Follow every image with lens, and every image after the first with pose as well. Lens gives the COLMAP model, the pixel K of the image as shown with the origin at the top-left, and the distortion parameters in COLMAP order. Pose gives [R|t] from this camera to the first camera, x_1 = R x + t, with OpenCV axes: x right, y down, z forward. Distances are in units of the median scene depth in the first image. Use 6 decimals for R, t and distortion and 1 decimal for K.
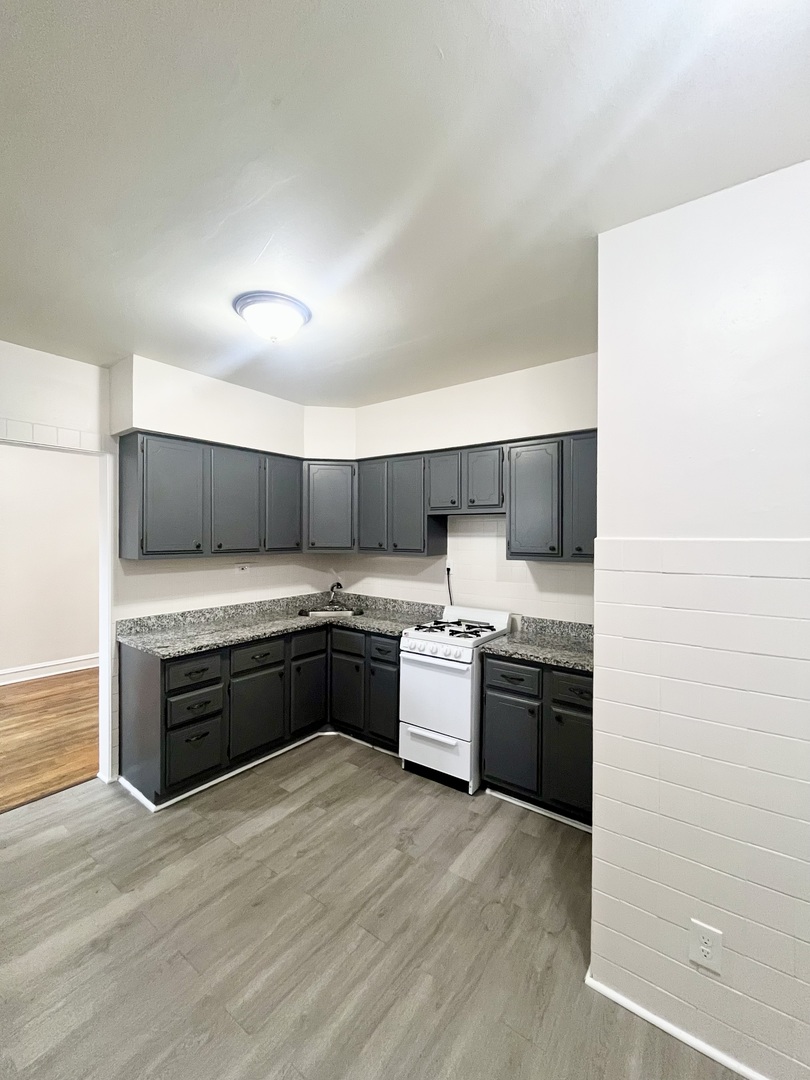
lens RADIAL K [[439.4, 0, 405.6], [0, 439.4, 539.3], [0, 0, 1]] dist [-0.003052, -0.000274]
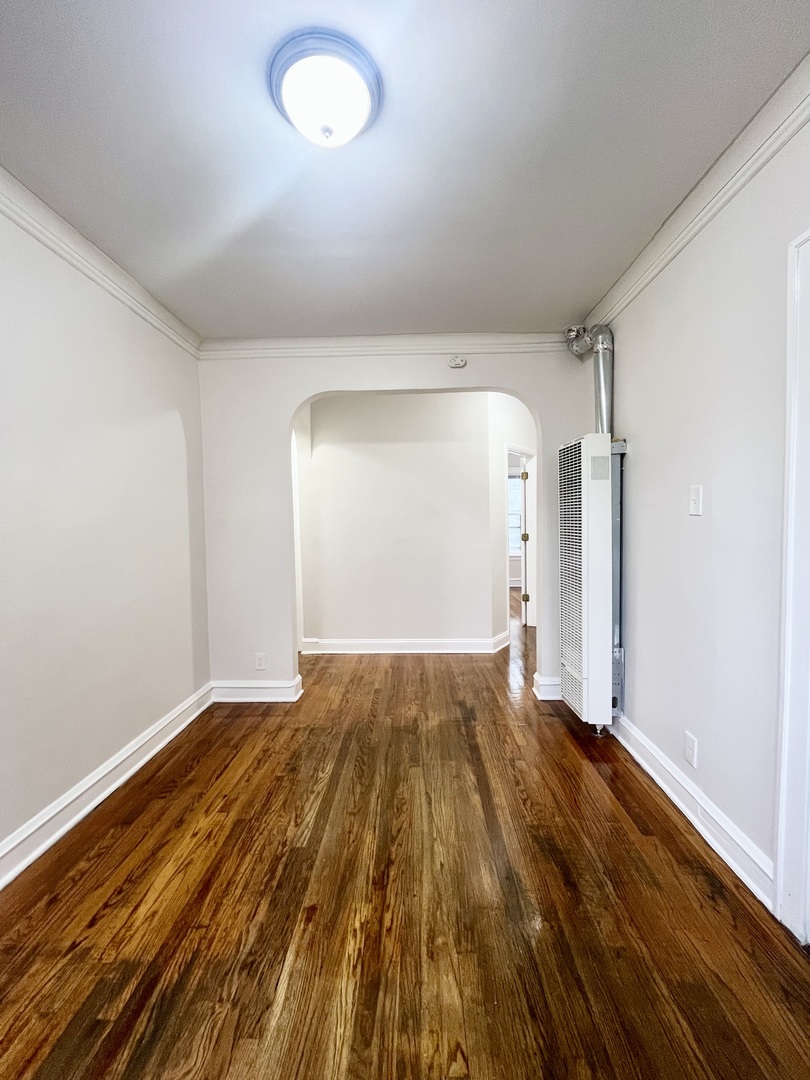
lens RADIAL K [[439.4, 0, 405.6], [0, 439.4, 539.3], [0, 0, 1]] dist [-0.003052, -0.000274]
pose [[0.818960, -0.040160, 0.572444, -1.320790], [0.021062, 0.998980, 0.039952, 0.069151], [-0.573464, -0.020663, 0.818970, 0.878245]]
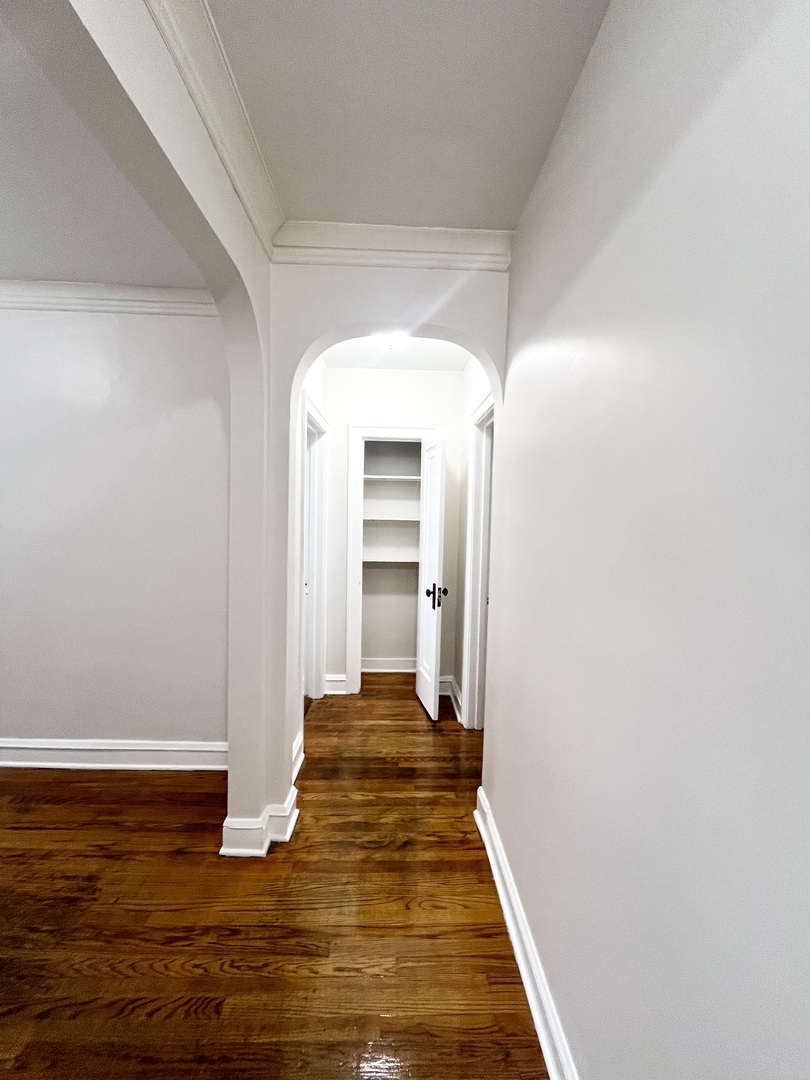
lens RADIAL K [[439.4, 0, 405.6], [0, 439.4, 539.3], [0, 0, 1]] dist [-0.003052, -0.000274]
pose [[0.617415, 0.051968, -0.784919, -0.235947], [-0.025750, 0.998616, 0.045862, 0.021650], [0.786216, -0.008105, 0.617898, 1.802842]]
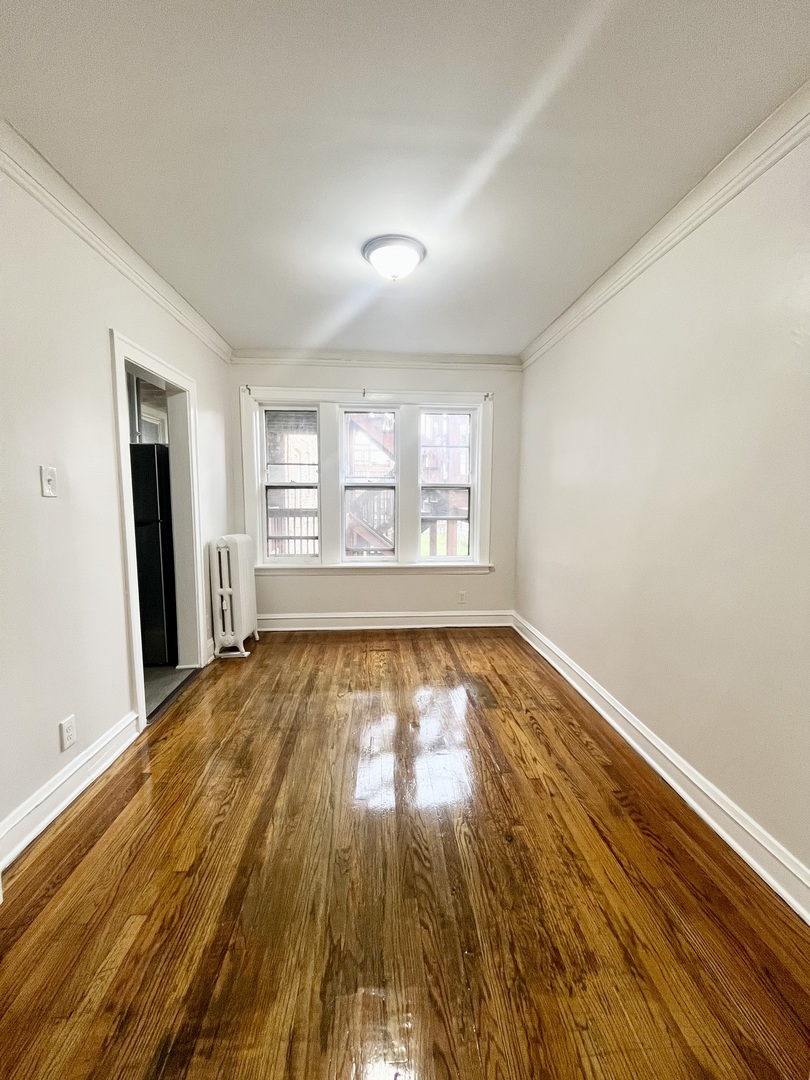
lens RADIAL K [[439.4, 0, 405.6], [0, 439.4, 539.3], [0, 0, 1]] dist [-0.003052, -0.000274]
pose [[-0.764555, 0.060586, -0.641705, -0.552551], [-0.013007, 0.993920, 0.109337, 0.053419], [0.644427, 0.091941, -0.759118, 2.013953]]
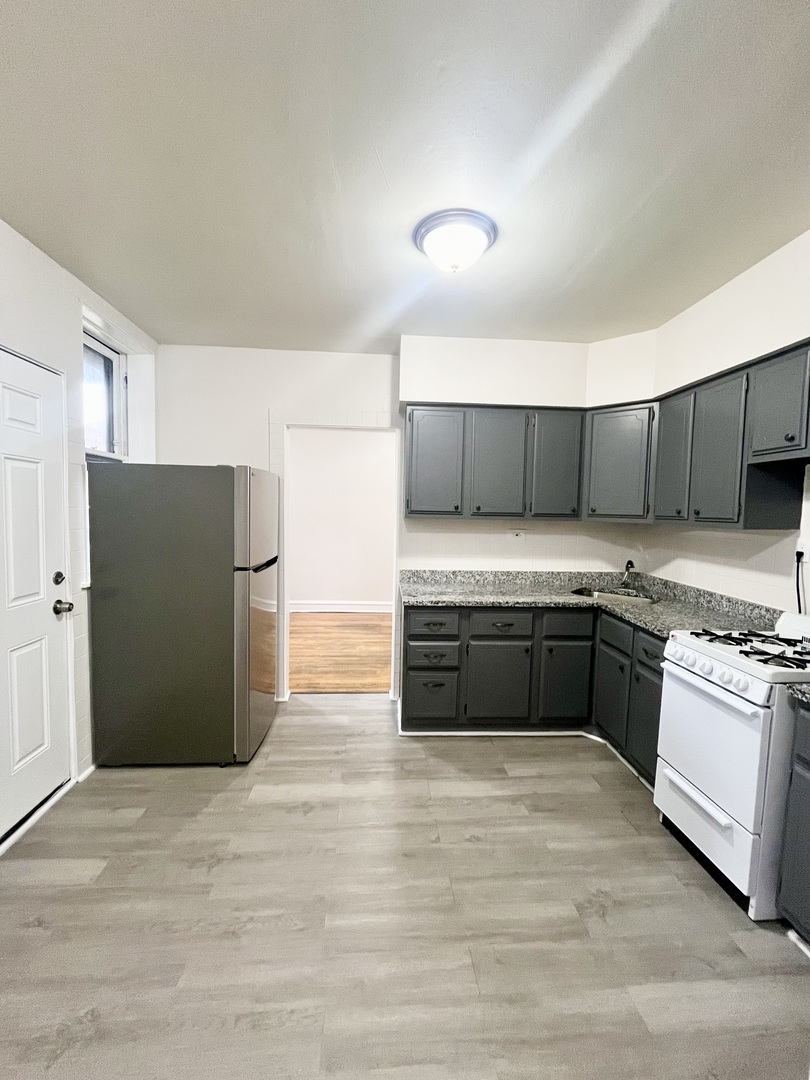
lens RADIAL K [[439.4, 0, 405.6], [0, 439.4, 539.3], [0, 0, 1]] dist [-0.003052, -0.000274]
pose [[0.645332, 0.060556, -0.761498, 0.249740], [-0.025700, 0.998010, 0.057584, 0.033395], [0.763470, -0.017590, 0.645604, 0.236495]]
